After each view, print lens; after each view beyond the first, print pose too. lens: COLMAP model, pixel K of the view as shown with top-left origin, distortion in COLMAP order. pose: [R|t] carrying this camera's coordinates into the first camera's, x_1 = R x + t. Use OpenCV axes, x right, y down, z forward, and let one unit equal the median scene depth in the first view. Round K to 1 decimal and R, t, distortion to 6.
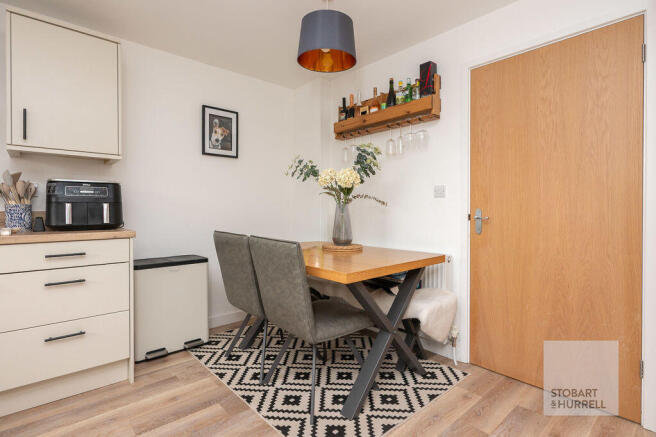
lens RADIAL K [[334.9, 0, 328.2], [0, 334.9, 214.2], [0, 0, 1]] dist [-0.000645, -0.000076]
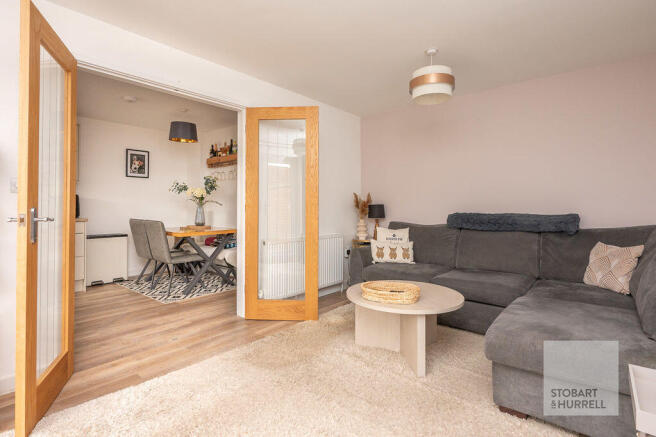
lens RADIAL K [[334.9, 0, 322.8], [0, 334.9, 208.0], [0, 0, 1]] dist [-0.000645, -0.000076]
pose [[0.991539, -0.001061, 0.129804, 0.425231], [0.003381, 0.999838, -0.017660, 0.020504], [-0.129764, 0.017950, 0.991382, -0.883422]]
